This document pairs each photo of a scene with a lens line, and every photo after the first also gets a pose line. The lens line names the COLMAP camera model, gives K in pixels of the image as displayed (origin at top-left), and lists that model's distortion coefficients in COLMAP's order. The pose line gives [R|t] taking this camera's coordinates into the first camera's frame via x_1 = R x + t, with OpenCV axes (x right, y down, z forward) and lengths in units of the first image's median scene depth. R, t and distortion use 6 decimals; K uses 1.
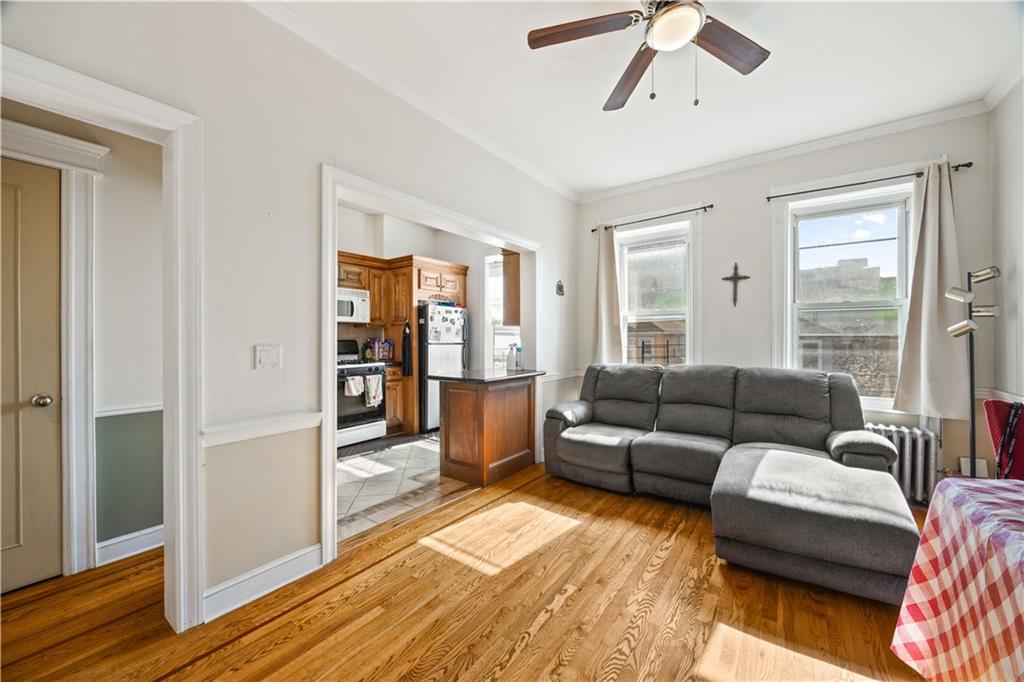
lens RADIAL K [[394.0, 0, 513.6], [0, 394.0, 338.7], [0, 0, 1]] dist [-0.001955, 0.000135]
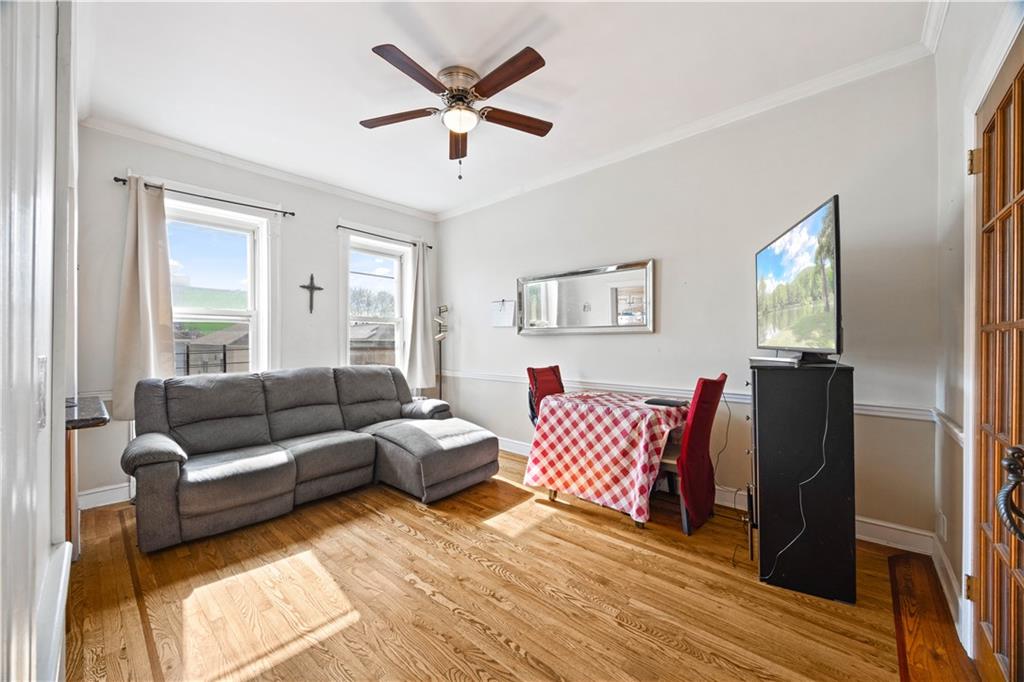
lens RADIAL K [[394.0, 0, 513.3], [0, 394.0, 343.8], [0, 0, 1]] dist [-0.001955, 0.000135]
pose [[0.099072, 0.002879, 0.995076, -0.593121], [0.003094, 0.999990, -0.003202, 0.009902], [-0.995075, 0.003396, 0.099062, 0.418300]]
